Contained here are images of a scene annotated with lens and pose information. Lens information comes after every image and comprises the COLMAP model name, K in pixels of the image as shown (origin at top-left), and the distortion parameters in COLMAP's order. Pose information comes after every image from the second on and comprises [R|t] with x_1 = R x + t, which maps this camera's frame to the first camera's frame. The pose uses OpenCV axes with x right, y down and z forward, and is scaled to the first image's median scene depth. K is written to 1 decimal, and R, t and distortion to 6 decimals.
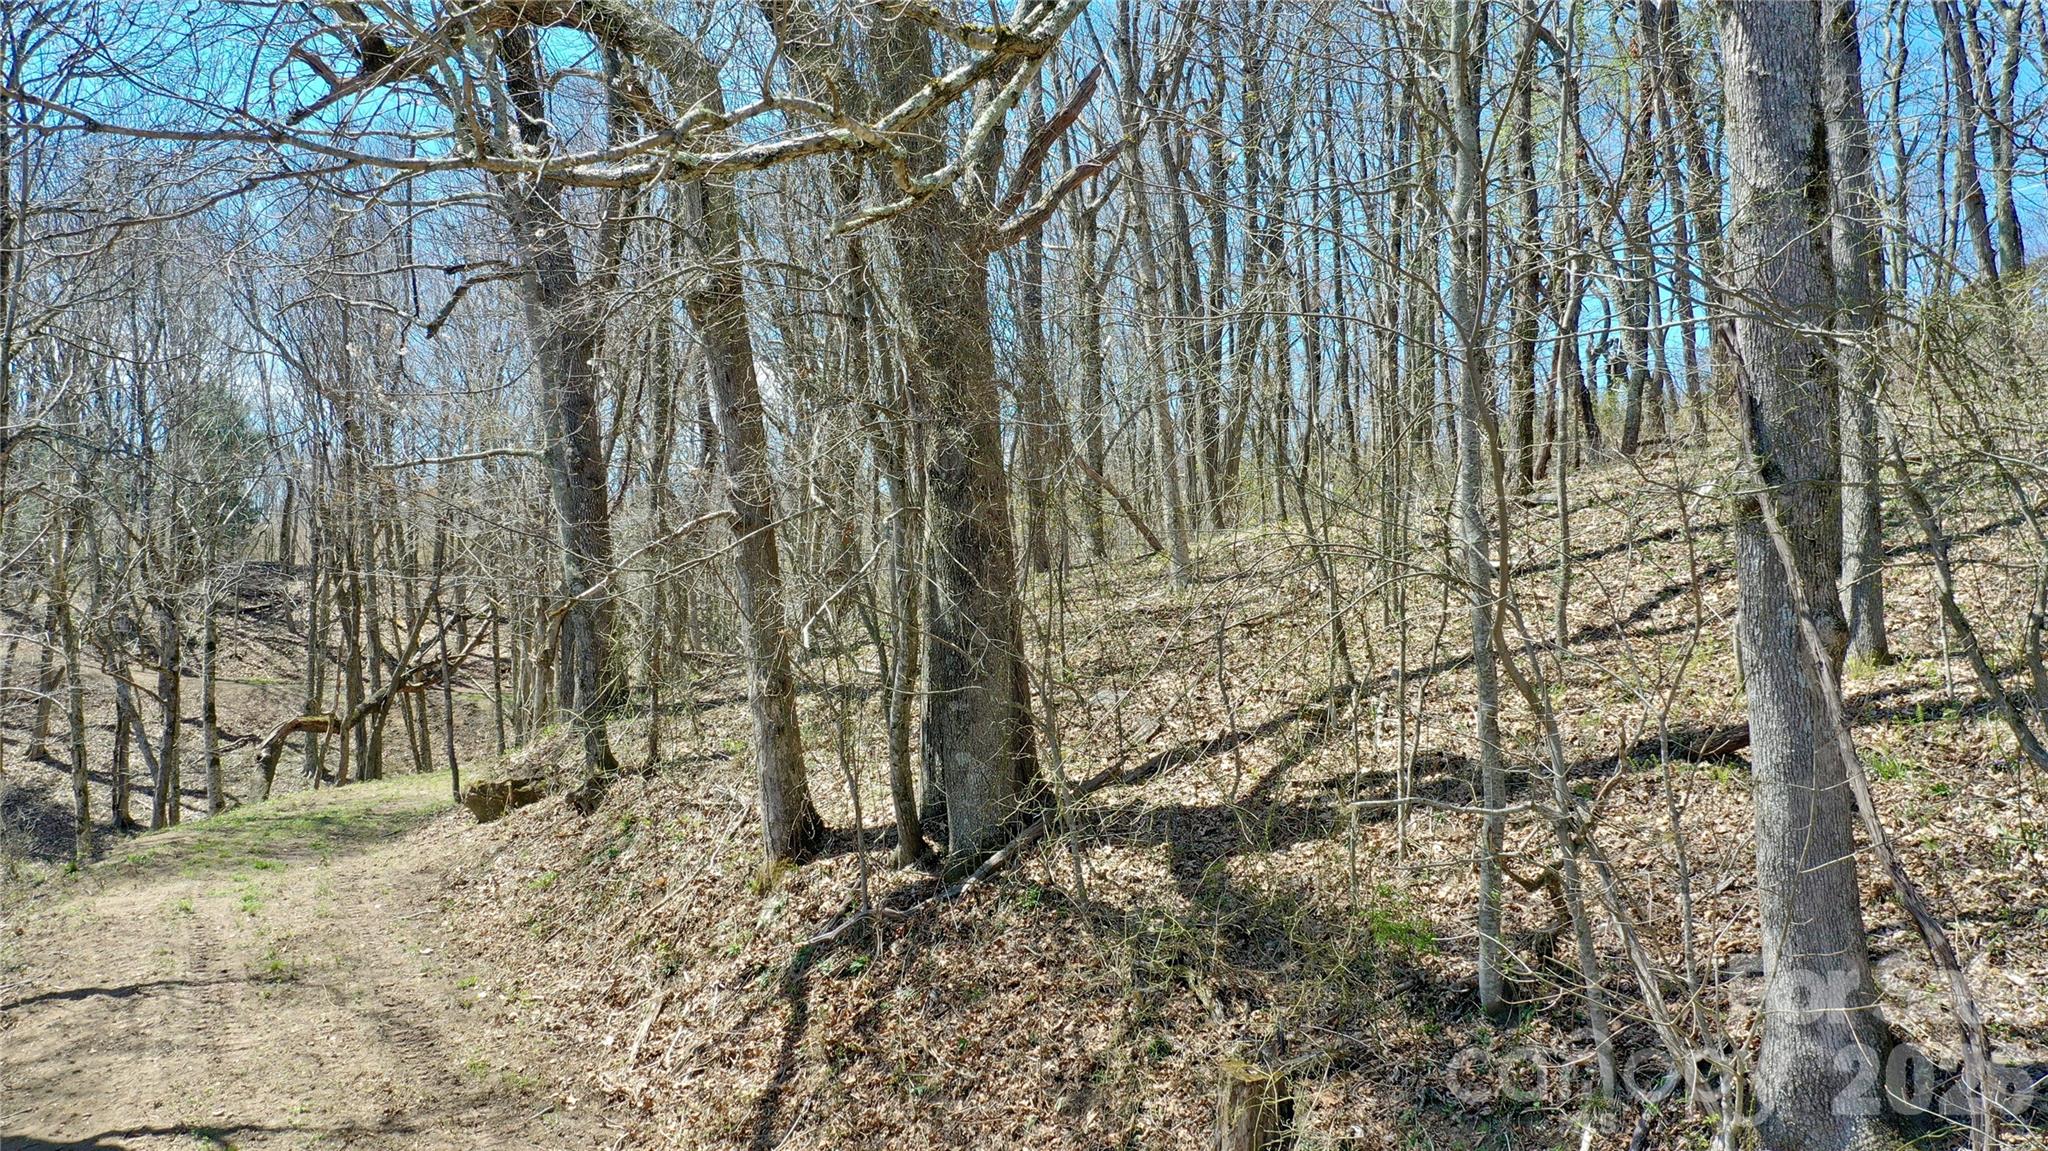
lens RADIAL K [[1620.4, 0, 1024.0], [0, 1620.4, 583.3], [0, 0, 1]] dist [-0.004562, 0.001359]
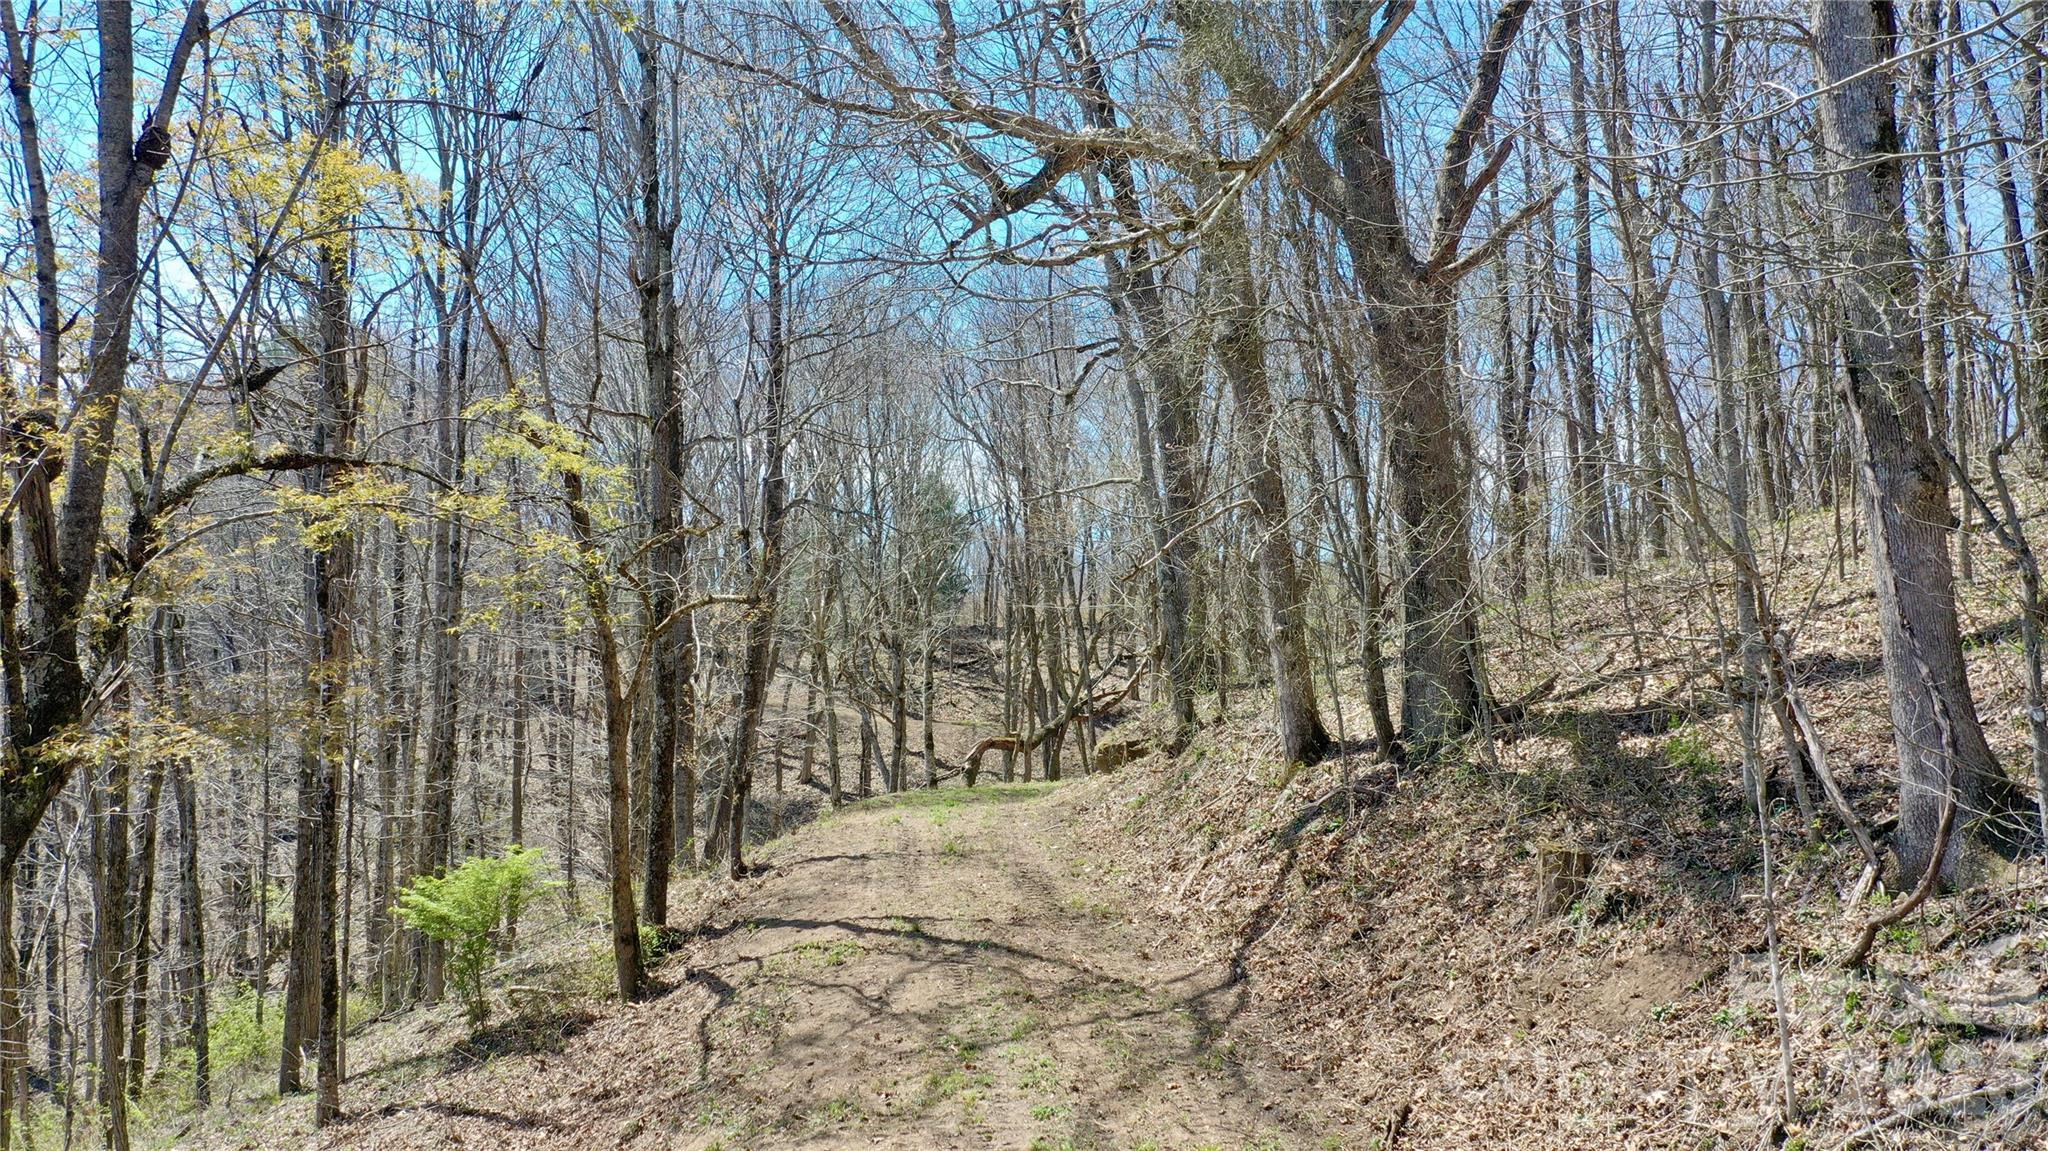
lens RADIAL K [[1620.4, 0, 1024.0], [0, 1620.4, 583.3], [0, 0, 1]] dist [-0.004562, 0.001359]
pose [[0.915297, -0.038057, -0.400979, 0.105431], [0.019652, 0.998560, -0.049913, 0.050832], [0.402301, 0.037805, 0.914727, -0.169085]]
